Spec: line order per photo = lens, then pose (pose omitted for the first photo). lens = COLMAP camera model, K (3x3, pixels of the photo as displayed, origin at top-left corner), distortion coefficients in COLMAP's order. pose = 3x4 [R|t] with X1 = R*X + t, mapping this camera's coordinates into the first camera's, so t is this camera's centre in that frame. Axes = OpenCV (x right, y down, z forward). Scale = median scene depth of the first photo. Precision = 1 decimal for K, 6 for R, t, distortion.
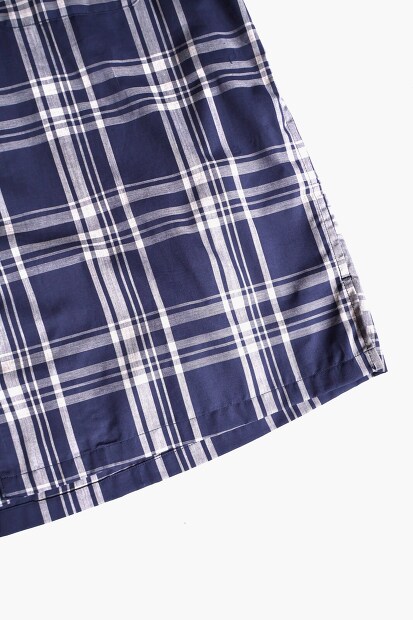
lens RADIAL K [[611.5, 0, 206.5], [0, 611.5, 310.0], [0, 0, 1]] dist [-0.011798, -0.006129]
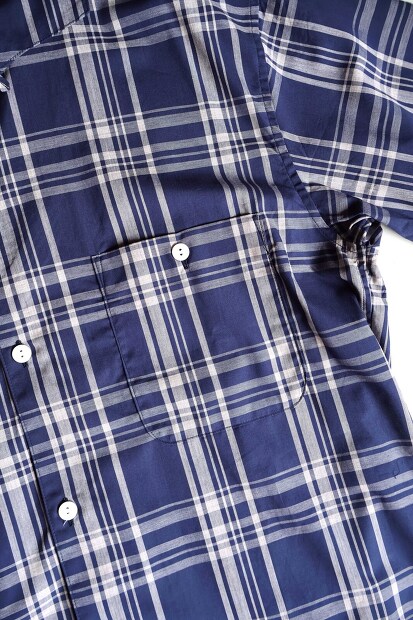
lens RADIAL K [[594.6, 0, 222.4], [0, 594.6, 309.9], [0, 0, 1]] dist [-0.029580, -0.013214]
pose [[0.999354, 0.027948, -0.022607, -0.225174], [-0.027762, 0.999578, 0.008499, -0.679067], [0.022835, -0.007866, 0.999708, 0.040688]]
